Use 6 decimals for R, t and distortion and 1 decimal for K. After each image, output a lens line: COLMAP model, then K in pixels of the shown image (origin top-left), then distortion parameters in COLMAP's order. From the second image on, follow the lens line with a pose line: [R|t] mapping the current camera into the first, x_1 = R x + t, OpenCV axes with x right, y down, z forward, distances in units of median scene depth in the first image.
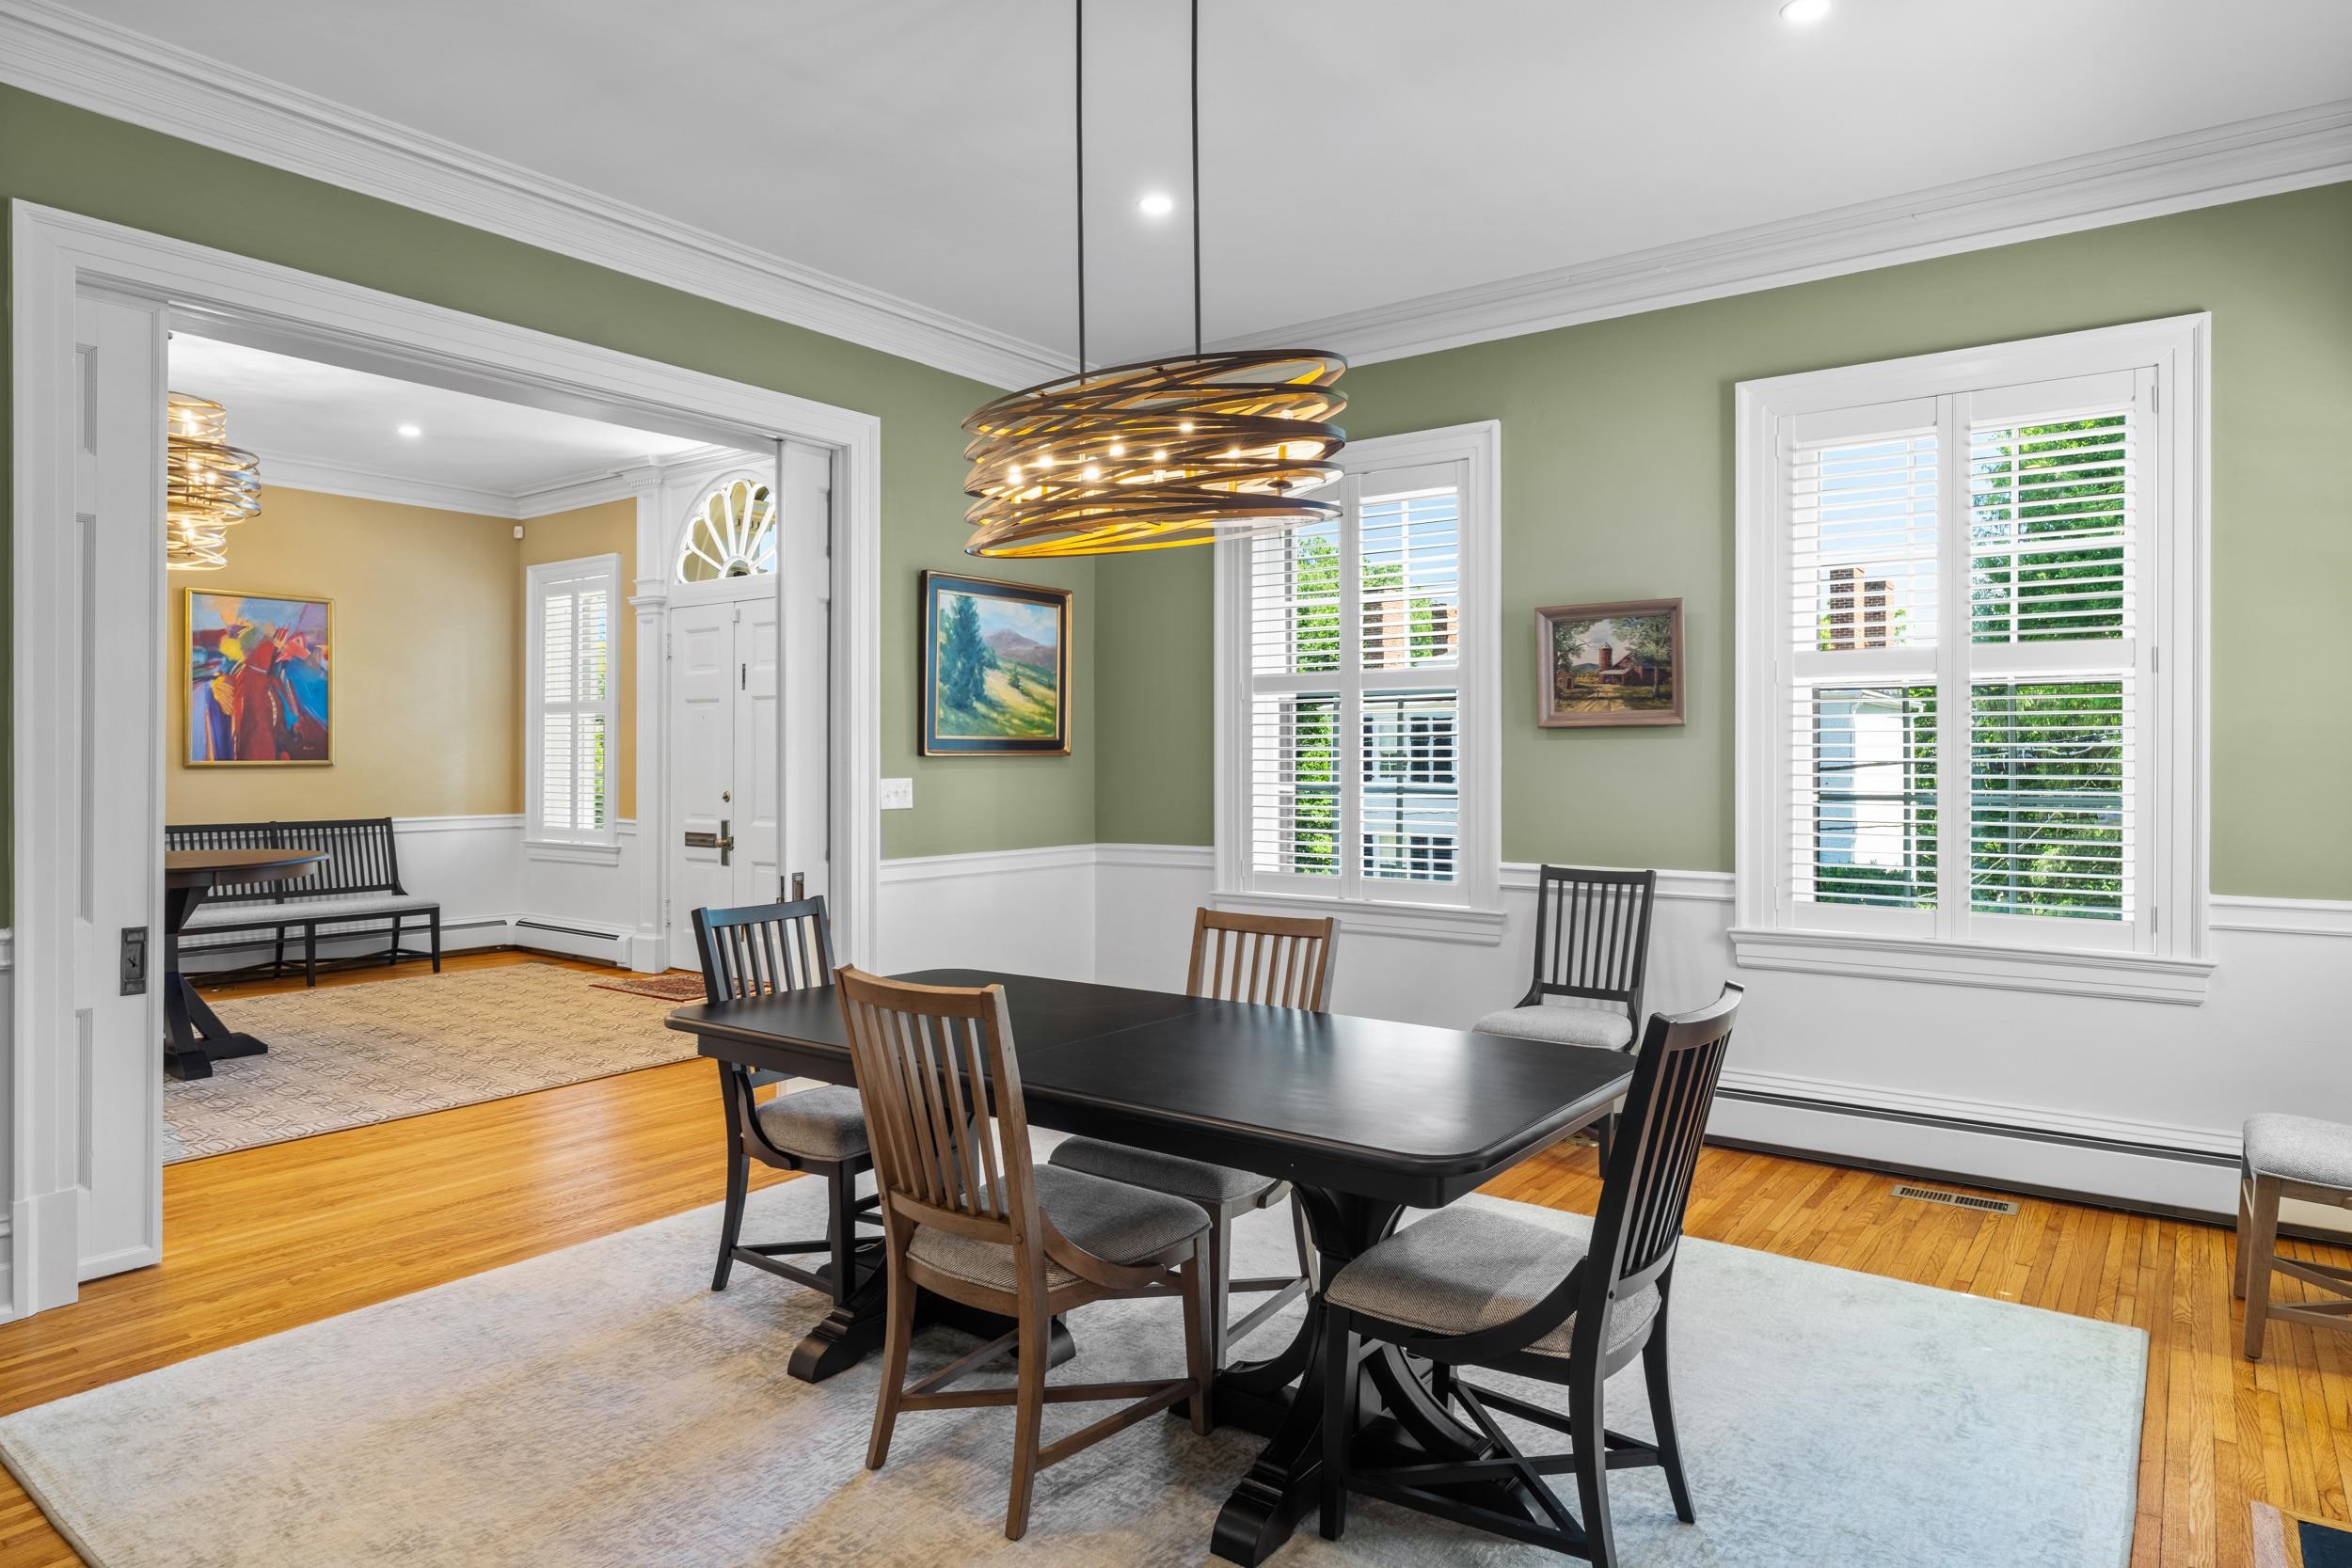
lens RADIAL K [[1350.0, 0, 1181.8], [0, 1350.0, 758.7], [0, 0, 1]] dist [-0.005545, -0.000087]
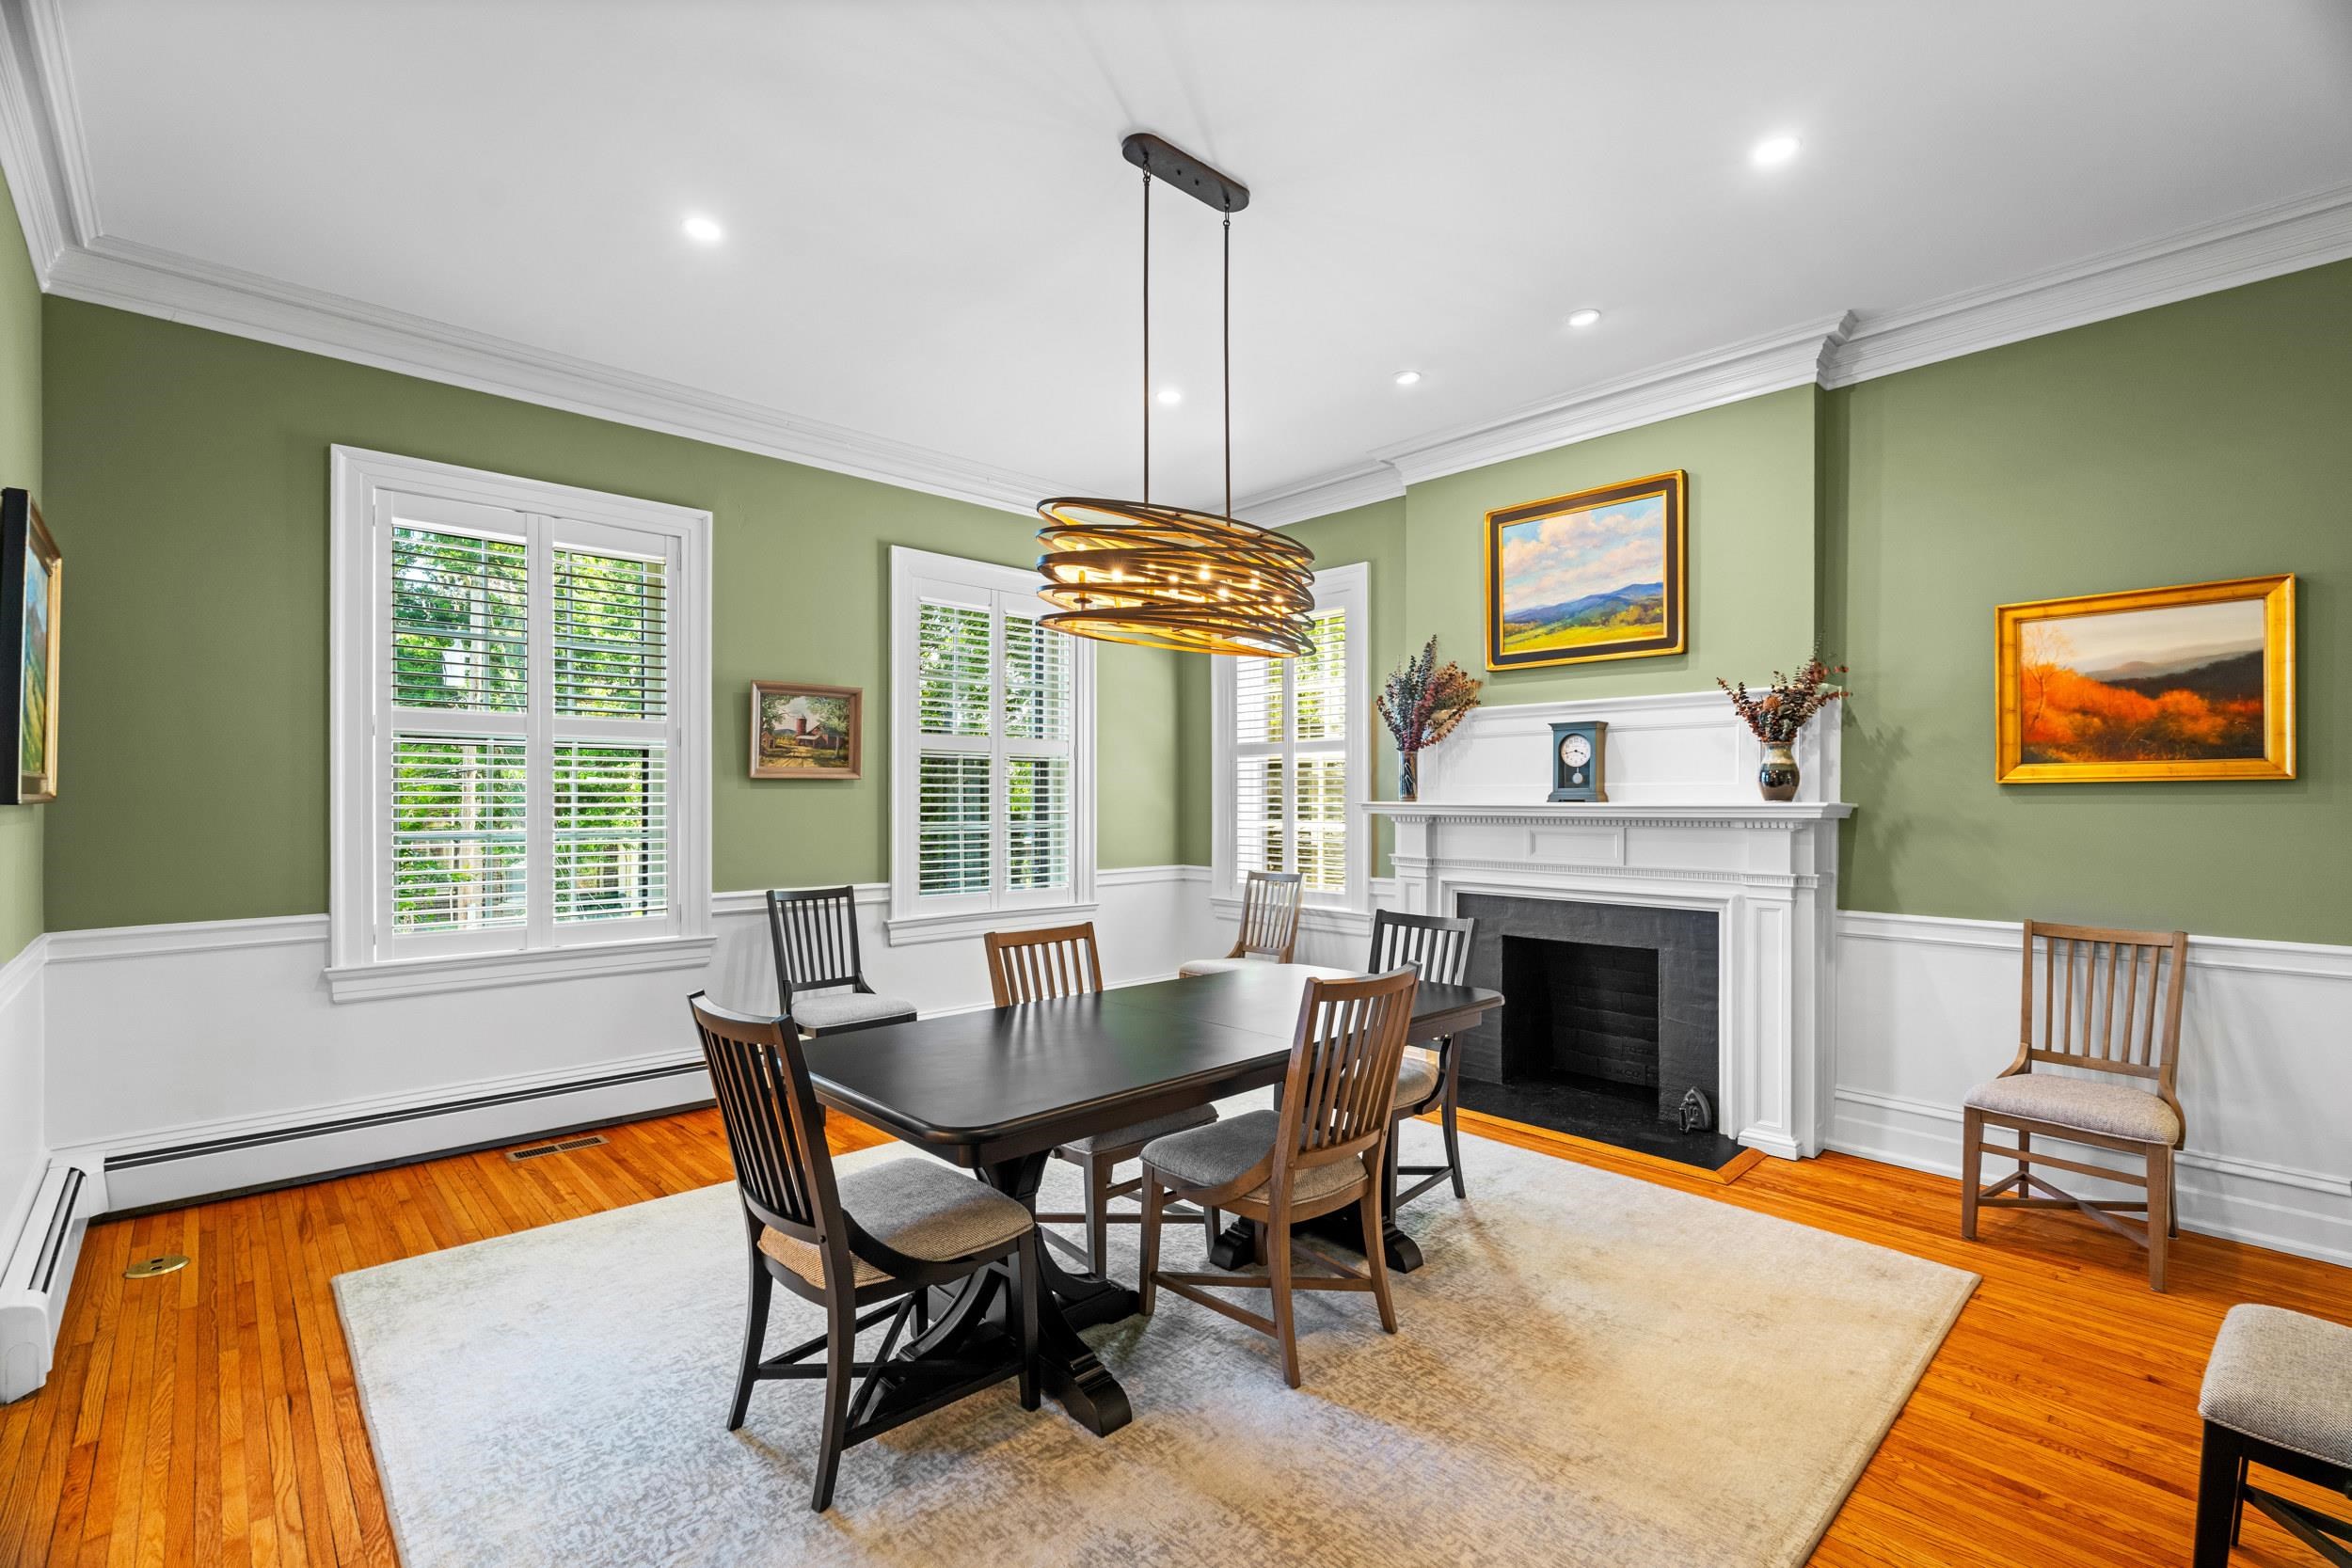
lens RADIAL K [[1040.7, 0, 1184.8], [0, 1040.7, 792.1], [0, 0, 1]] dist [-0.008843, 0.000800]
pose [[0.193661, 0.009497, 0.981022, -0.578392], [0.005680, 0.999926, -0.010801, 0.001578], [-0.981052, 0.007664, 0.193593, 0.436859]]
